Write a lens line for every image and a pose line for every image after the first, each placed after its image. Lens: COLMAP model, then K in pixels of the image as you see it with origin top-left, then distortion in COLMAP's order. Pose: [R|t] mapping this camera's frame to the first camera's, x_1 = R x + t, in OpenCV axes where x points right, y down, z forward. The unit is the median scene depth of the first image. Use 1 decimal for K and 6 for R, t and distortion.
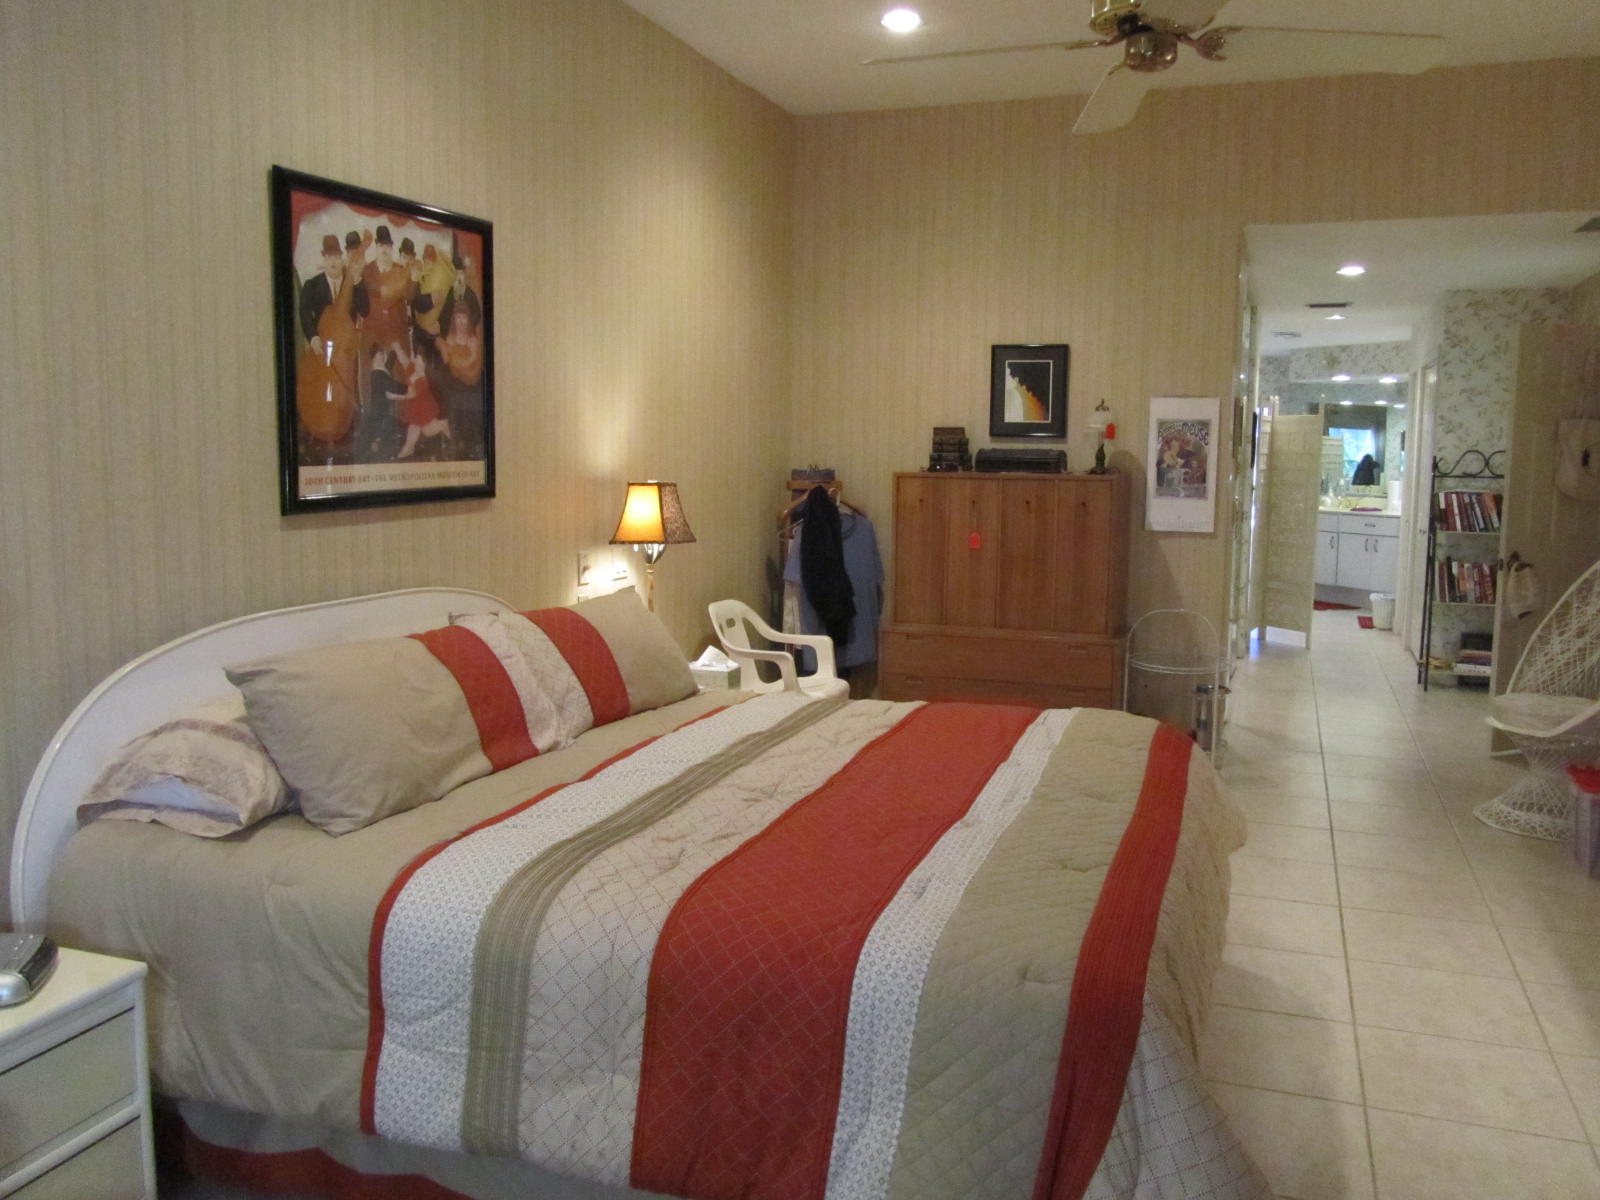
lens RADIAL K [[1325.4, 0, 808.4], [0, 1325.4, 596.2], [0, 0, 1]] dist [-0.042556, 0.009184]
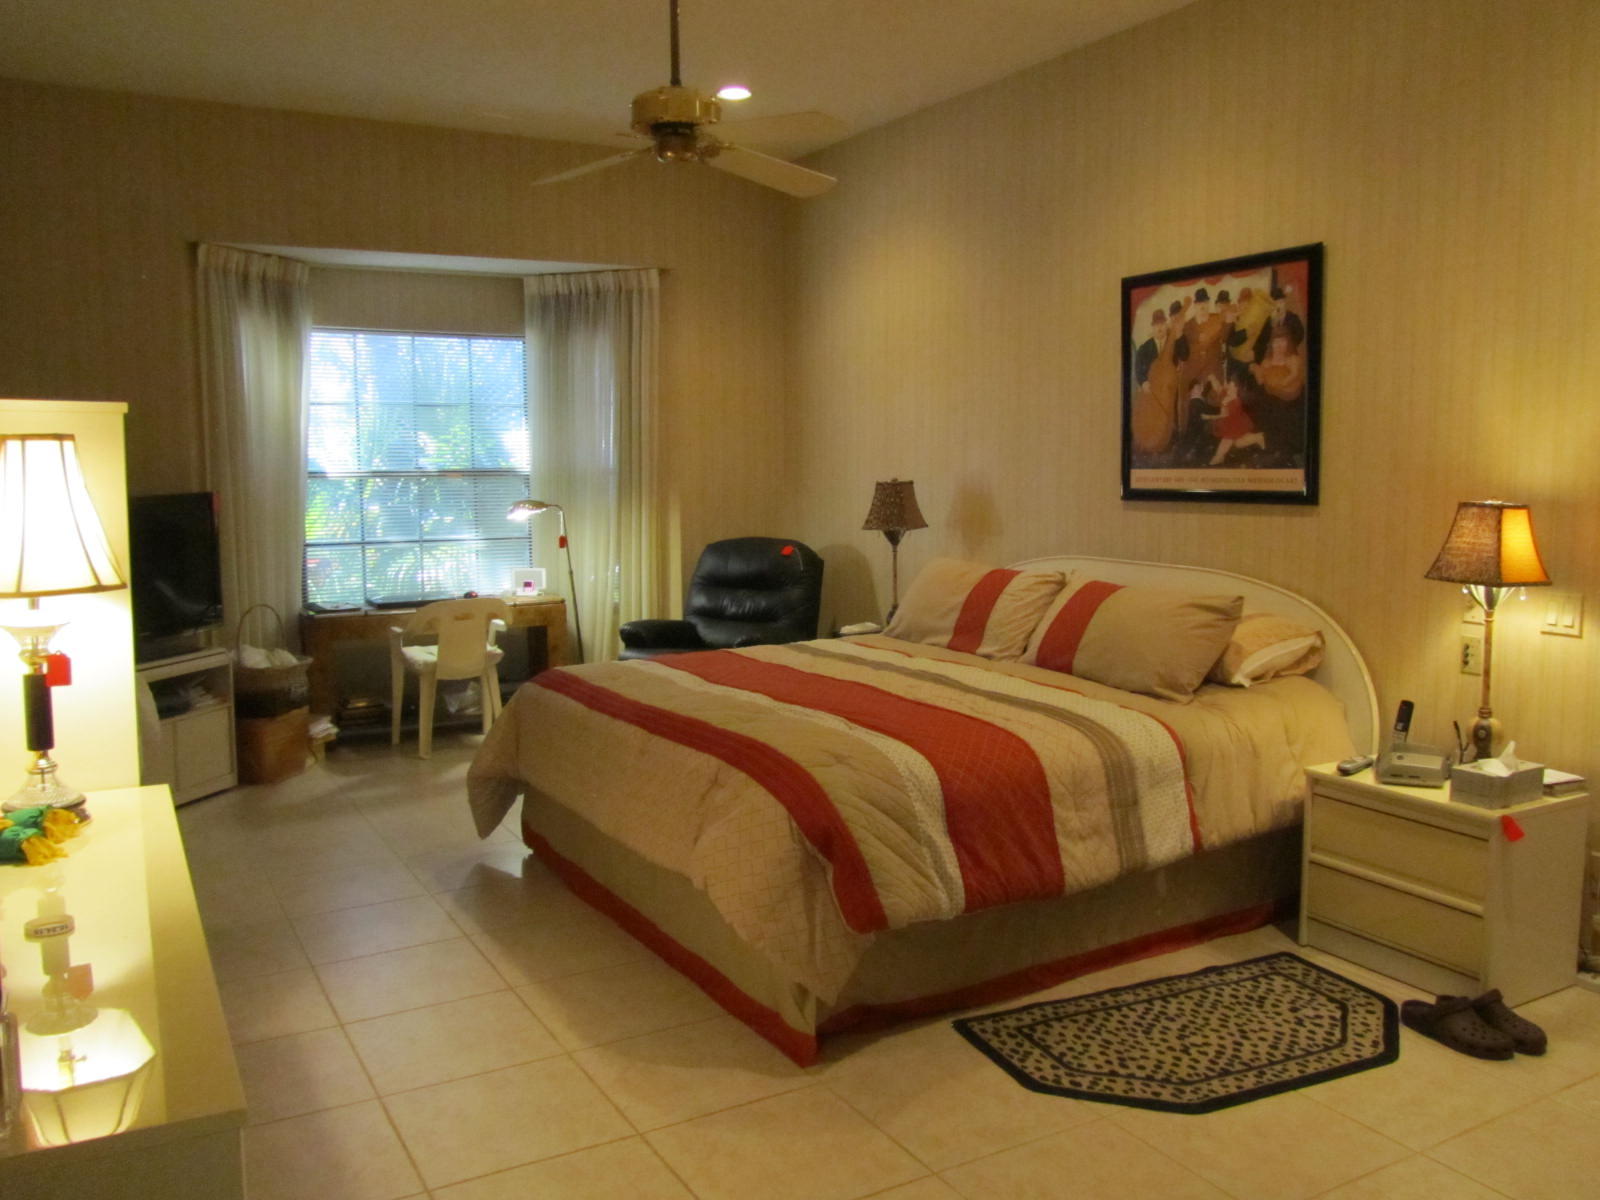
lens RADIAL K [[1325.4, 0, 808.4], [0, 1325.4, 596.2], [0, 0, 1]] dist [-0.042556, 0.009184]
pose [[-0.661076, 0.076611, -0.746397, 0.918294], [-0.084633, 0.980812, 0.175629, -0.172724], [0.745530, 0.179274, -0.641907, 1.563647]]
